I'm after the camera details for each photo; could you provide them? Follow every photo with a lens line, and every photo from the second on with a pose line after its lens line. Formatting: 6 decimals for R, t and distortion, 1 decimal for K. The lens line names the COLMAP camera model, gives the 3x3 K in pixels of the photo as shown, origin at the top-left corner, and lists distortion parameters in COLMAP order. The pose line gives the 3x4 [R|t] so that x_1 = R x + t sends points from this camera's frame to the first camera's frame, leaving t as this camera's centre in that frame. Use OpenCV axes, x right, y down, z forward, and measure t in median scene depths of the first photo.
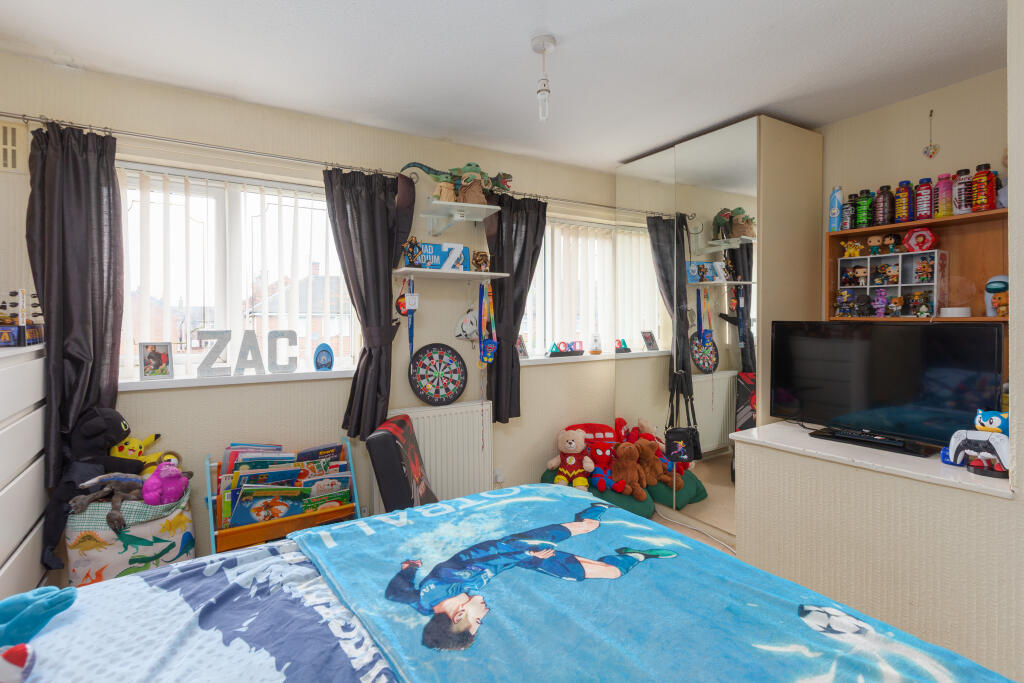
lens RADIAL K [[473.1, 0, 510.4], [0, 473.1, 315.1], [0, 0, 1]] dist [0.000312, 0.000229]
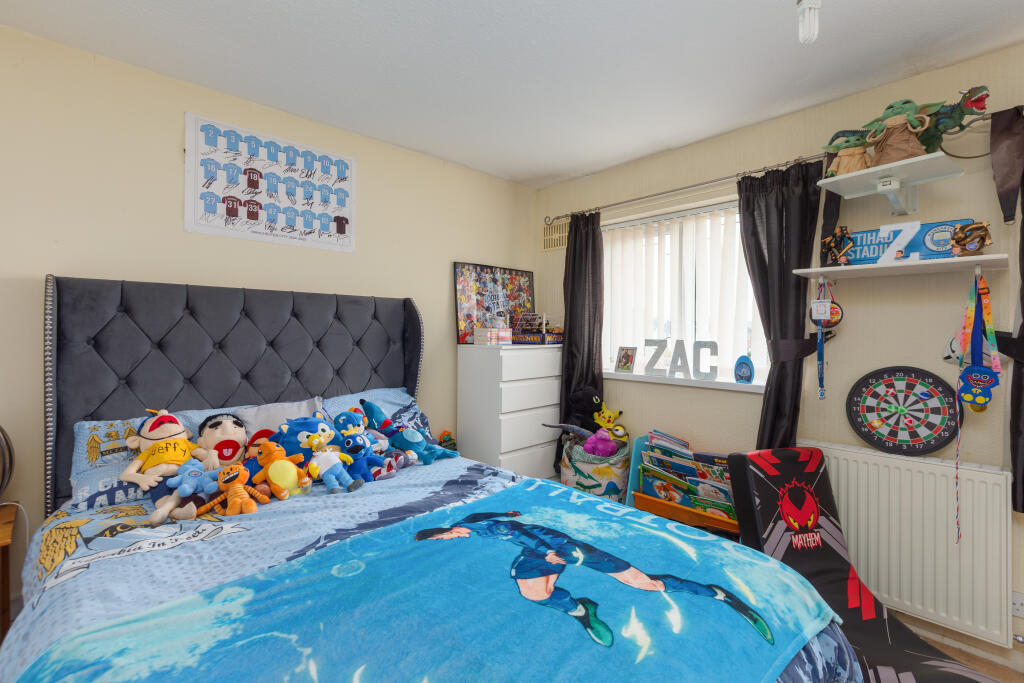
lens RADIAL K [[472.6, 0, 509.0], [0, 472.6, 329.1], [0, 0, 1]] dist [-0.001247, -0.000515]
pose [[0.193404, -0.001315, -0.981118, 0.592746], [0.000123, 0.999999, -0.001316, 0.006799], [0.981119, 0.000134, 0.193404, 0.400389]]
